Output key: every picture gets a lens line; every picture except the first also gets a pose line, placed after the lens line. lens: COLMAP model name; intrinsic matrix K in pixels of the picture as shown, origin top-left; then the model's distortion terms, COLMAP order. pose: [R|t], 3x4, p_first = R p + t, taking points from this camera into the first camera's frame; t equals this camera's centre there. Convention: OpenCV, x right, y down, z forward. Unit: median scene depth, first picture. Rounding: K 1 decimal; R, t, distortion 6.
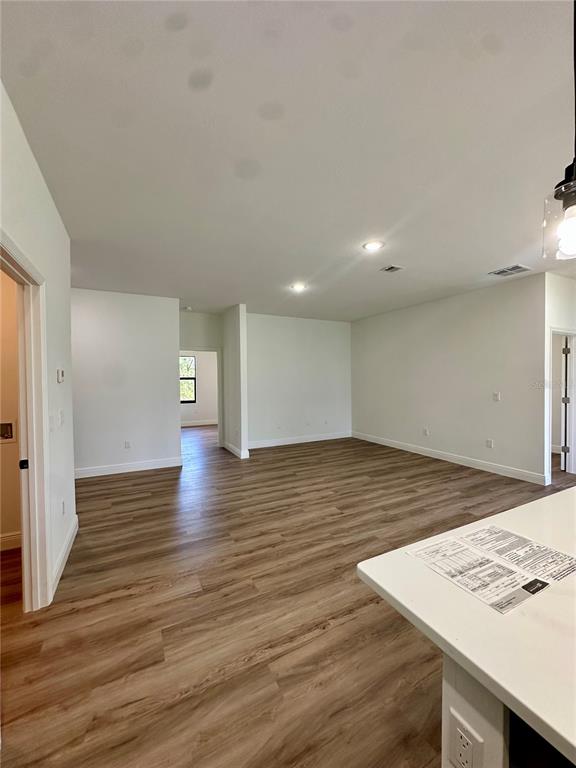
lens RADIAL K [[309.5, 0, 288.0], [0, 309.5, 384.0], [0, 0, 1]] dist [-0.002585, 0.000600]
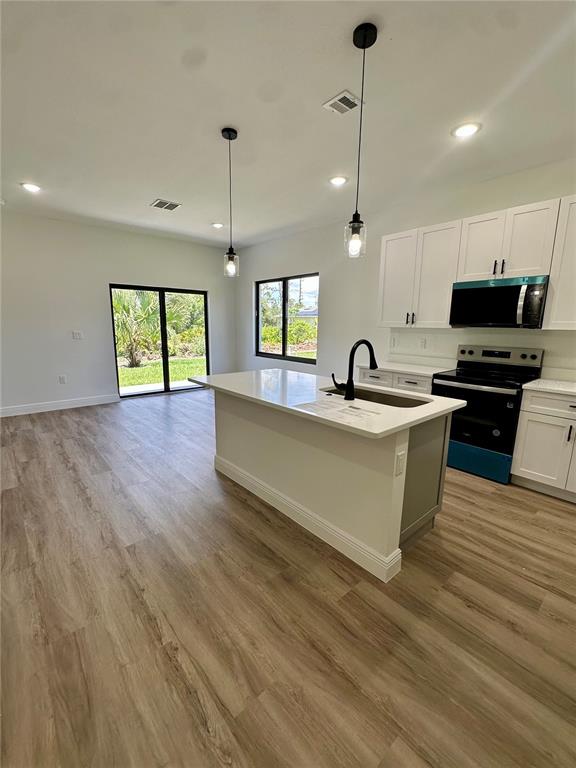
lens RADIAL K [[327.9, 0, 288.0], [0, 327.9, 384.0], [0, 0, 1]] dist [0.001612, 0.000171]
pose [[-0.241593, -0.177269, 0.954049, -0.702228], [0.006022, 0.982880, 0.184151, 0.016650], [-0.970359, 0.050235, -0.236389, 1.055107]]
